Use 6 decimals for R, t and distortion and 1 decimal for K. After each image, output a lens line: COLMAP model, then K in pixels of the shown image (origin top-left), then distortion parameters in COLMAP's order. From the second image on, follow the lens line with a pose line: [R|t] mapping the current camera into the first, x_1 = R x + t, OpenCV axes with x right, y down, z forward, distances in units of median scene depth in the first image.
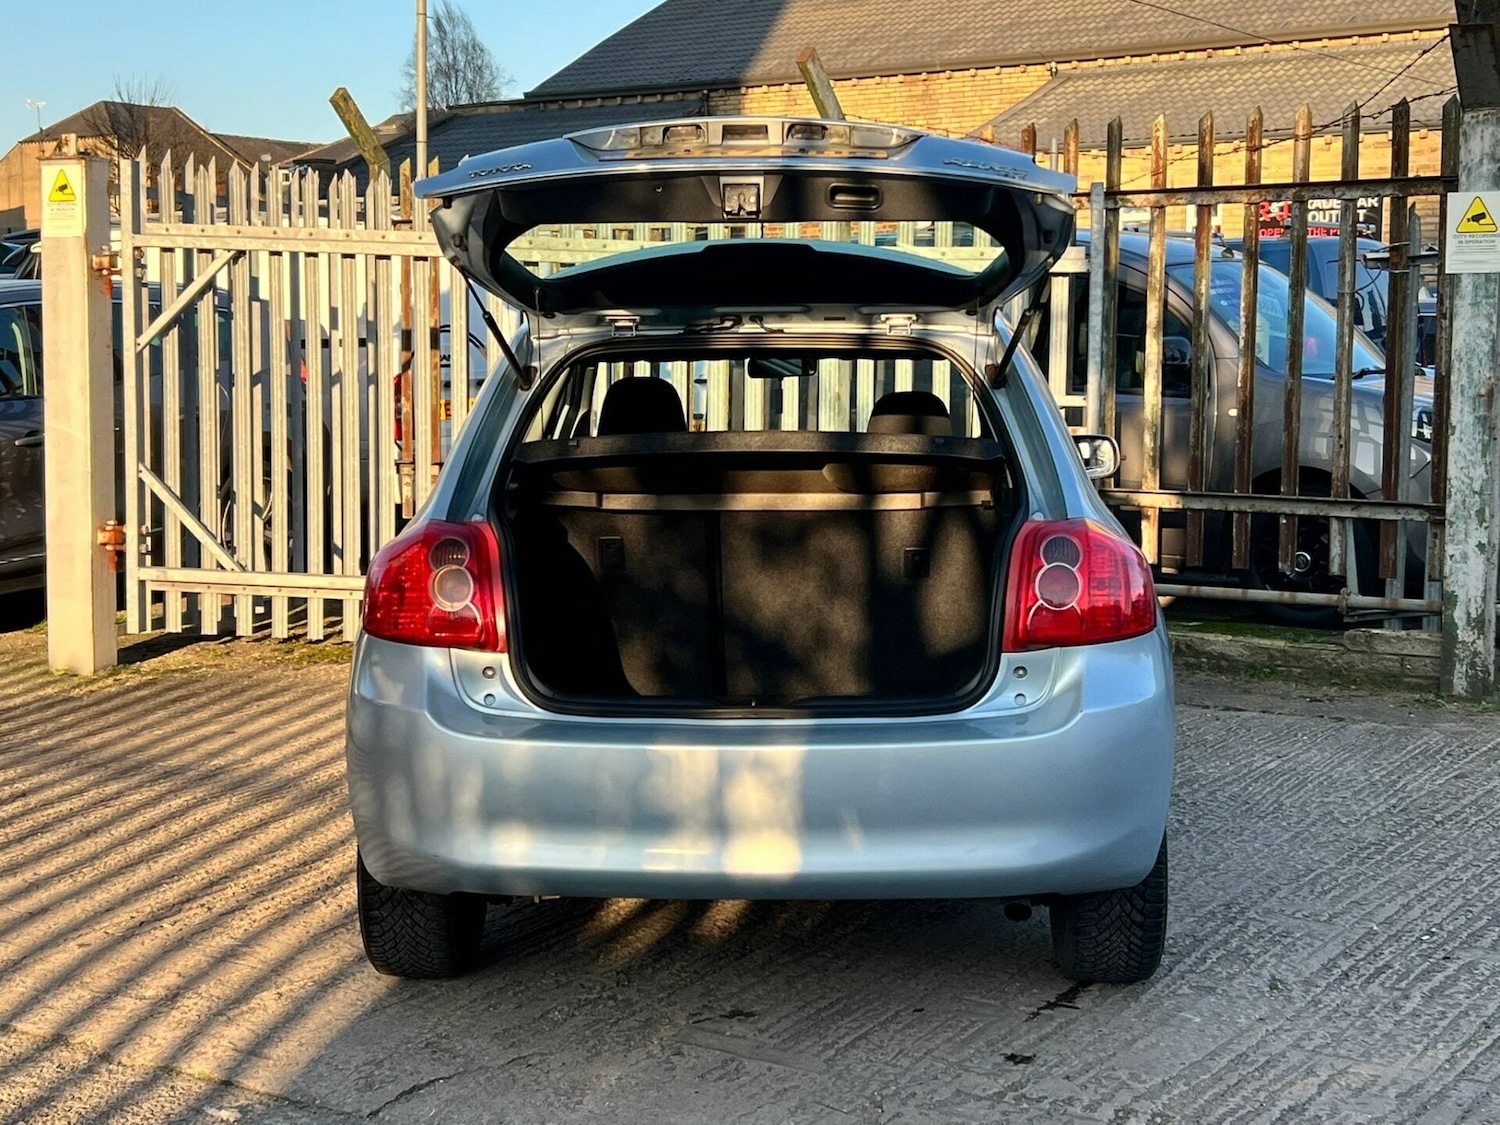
lens RADIAL K [[2331.2, 0, 766.1], [0, 2331.2, 514.9], [0, 0, 1]] dist [0.082634, 0.000000]
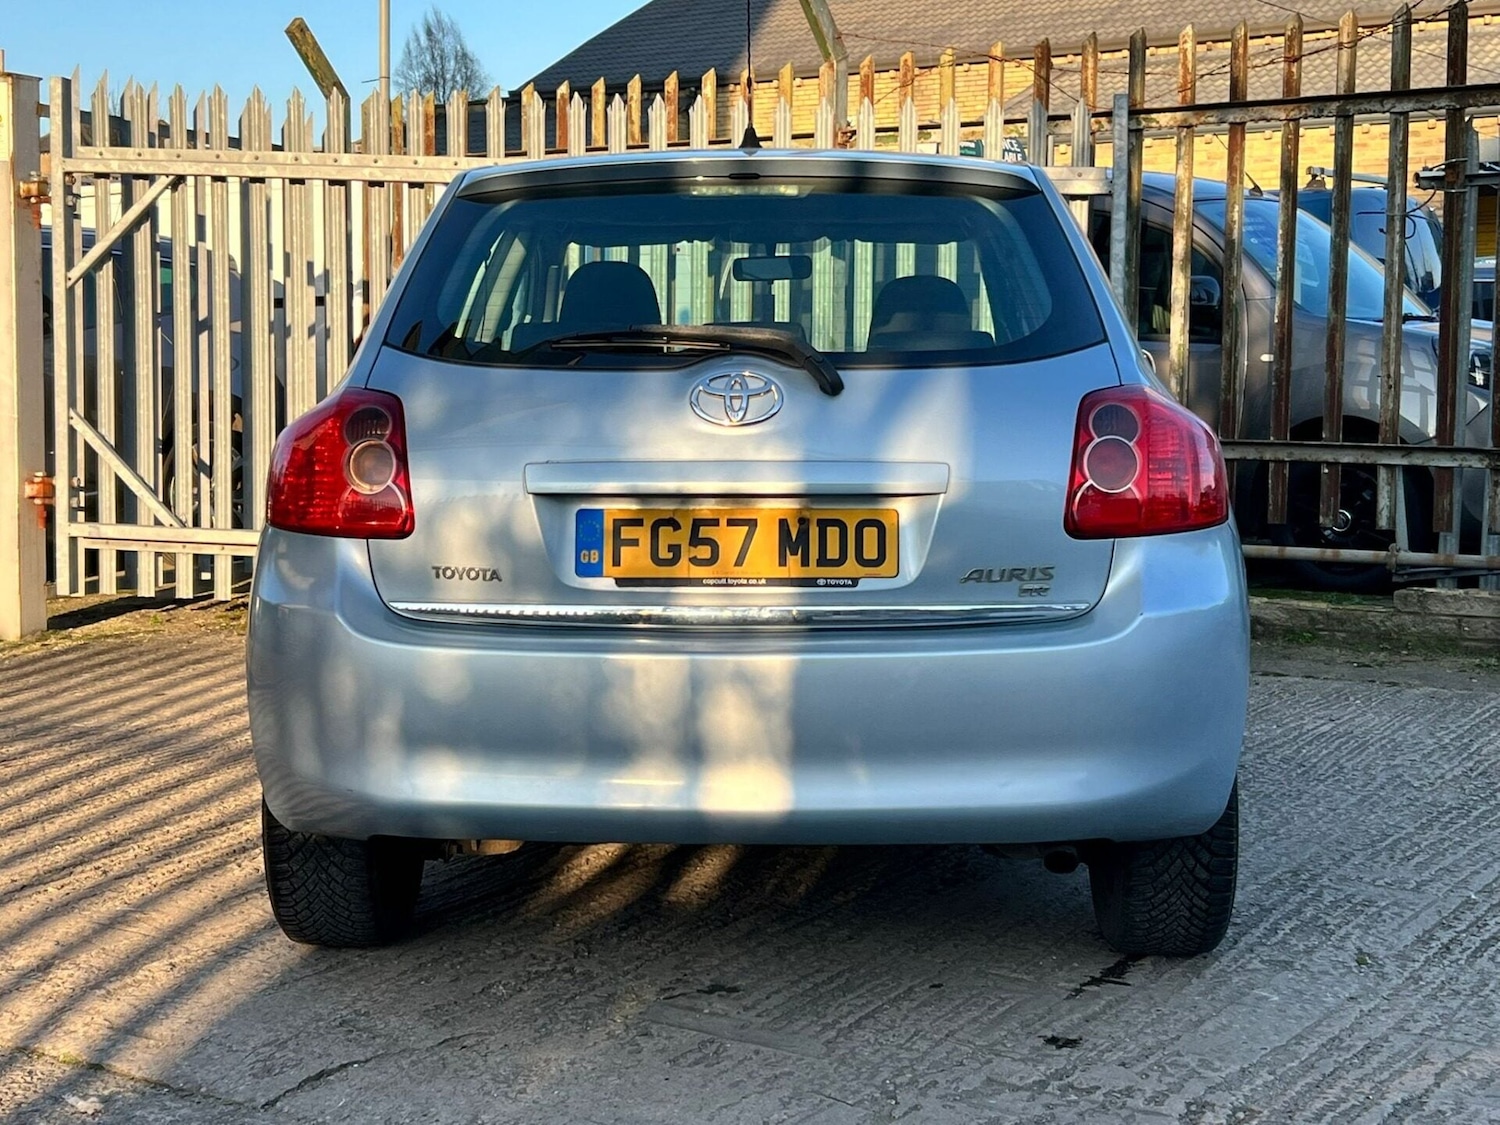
lens RADIAL K [[2331.2, 0, 727.5], [0, 2331.2, 530.6], [0, 0, 1]] dist [0.082634, 0.000000]
pose [[0.999934, 0.001836, -0.011355, 0.000160], [-0.001850, 0.999998, -0.001157, 0.039266], [0.011353, 0.001178, 0.999935, 0.129181]]
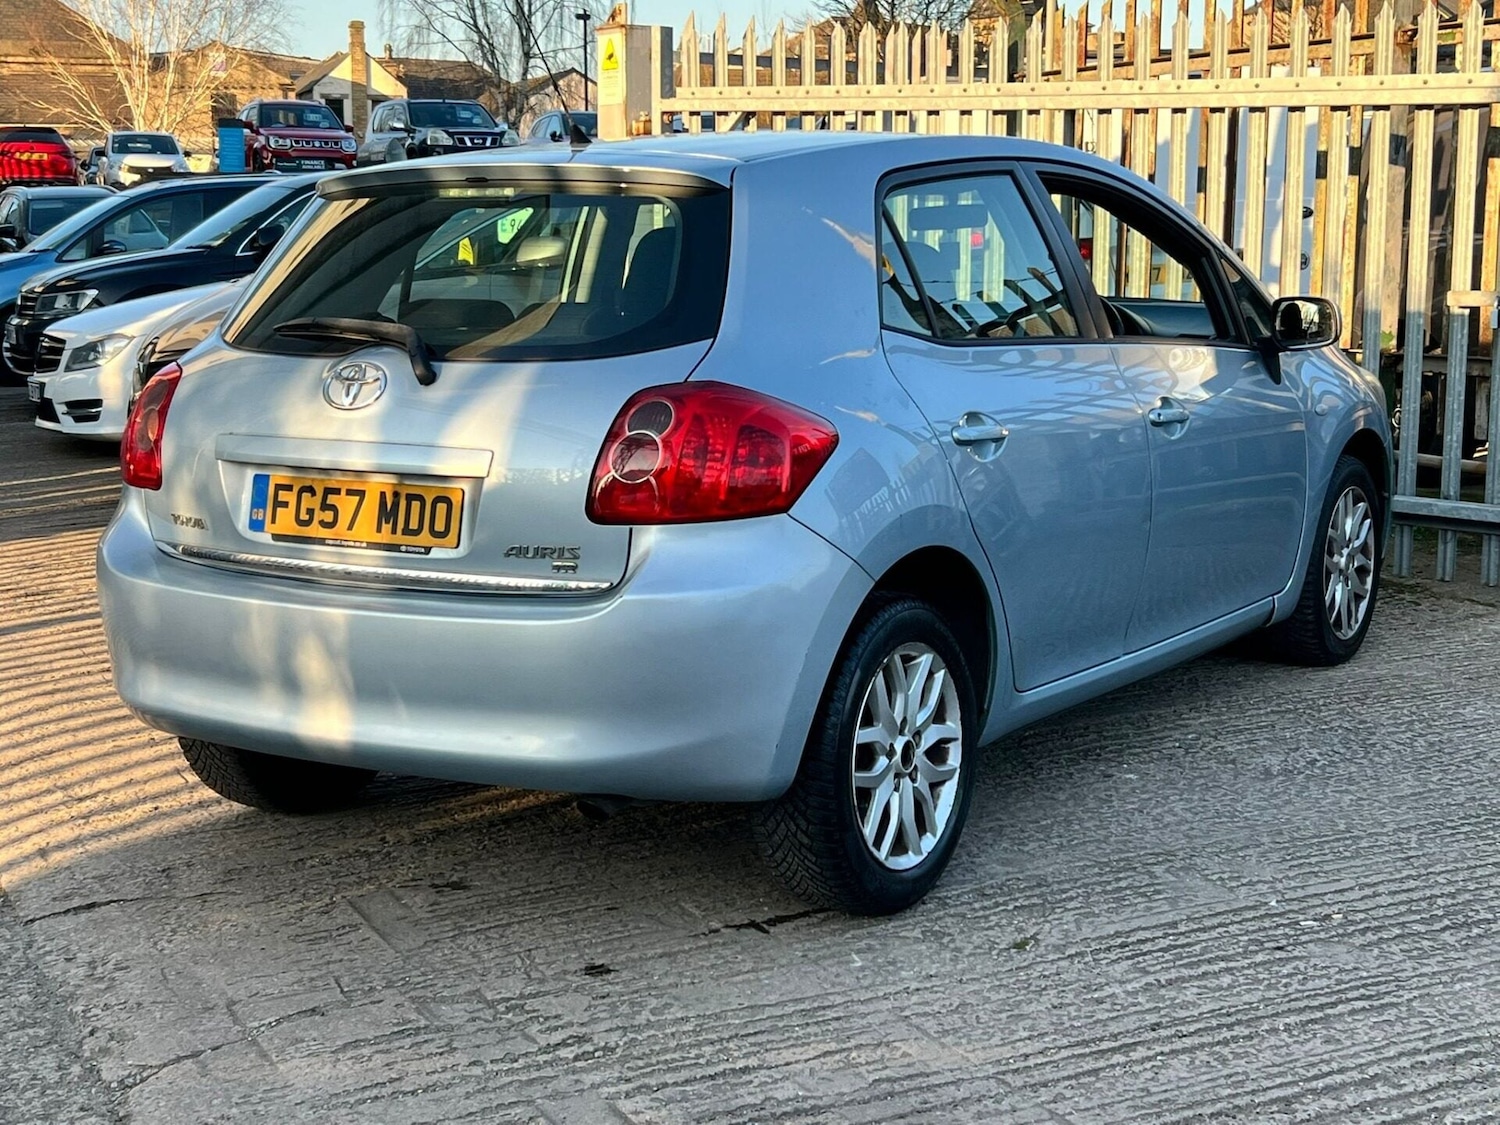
lens RADIAL K [[2331.2, 0, 745.9], [0, 2331.2, 564.2], [0, 0, 1]] dist [0.082634, 0.000000]
pose [[0.855655, 0.071714, -0.512554, 0.440922], [-0.032902, 0.995887, 0.084414, -0.003572], [0.516500, -0.055365, 0.854495, 0.185510]]
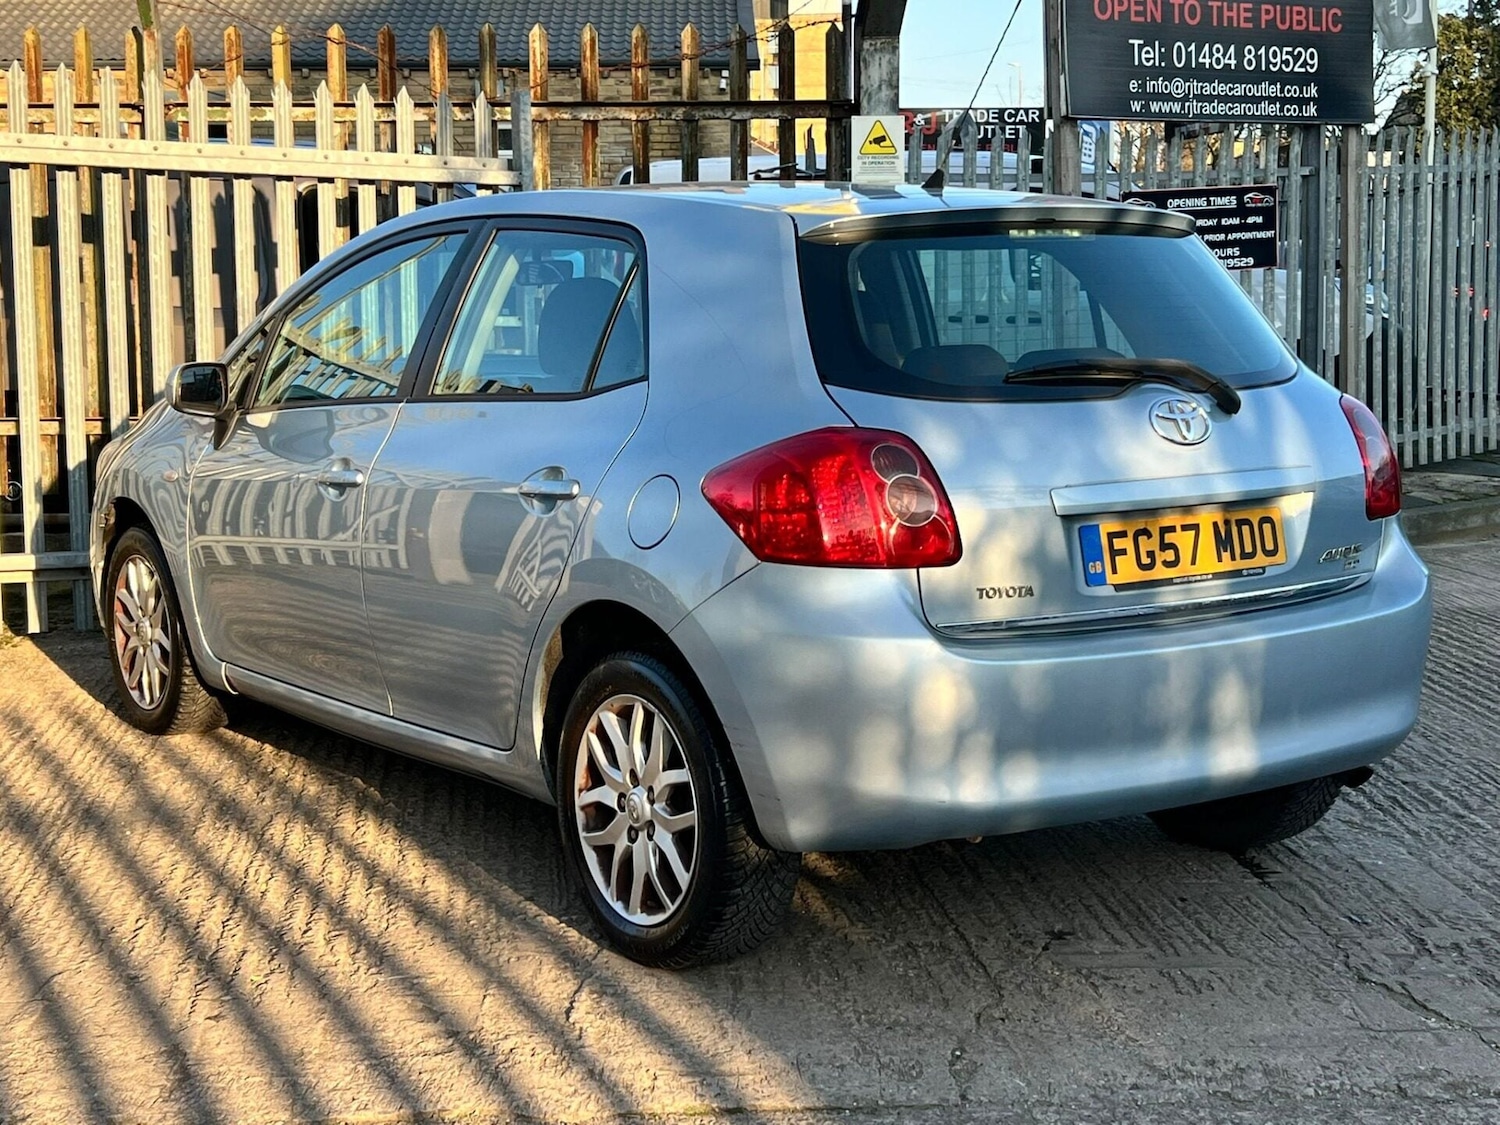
lens RADIAL K [[2331.2, 0, 815.4], [0, 2331.2, 527.5], [0, 0, 1]] dist [0.082634, 0.000000]
pose [[0.795707, -0.070873, 0.601520, -0.492768], [0.056566, 0.997485, 0.042700, 0.001819], [-0.603034, 0.000049, 0.797715, 0.234026]]
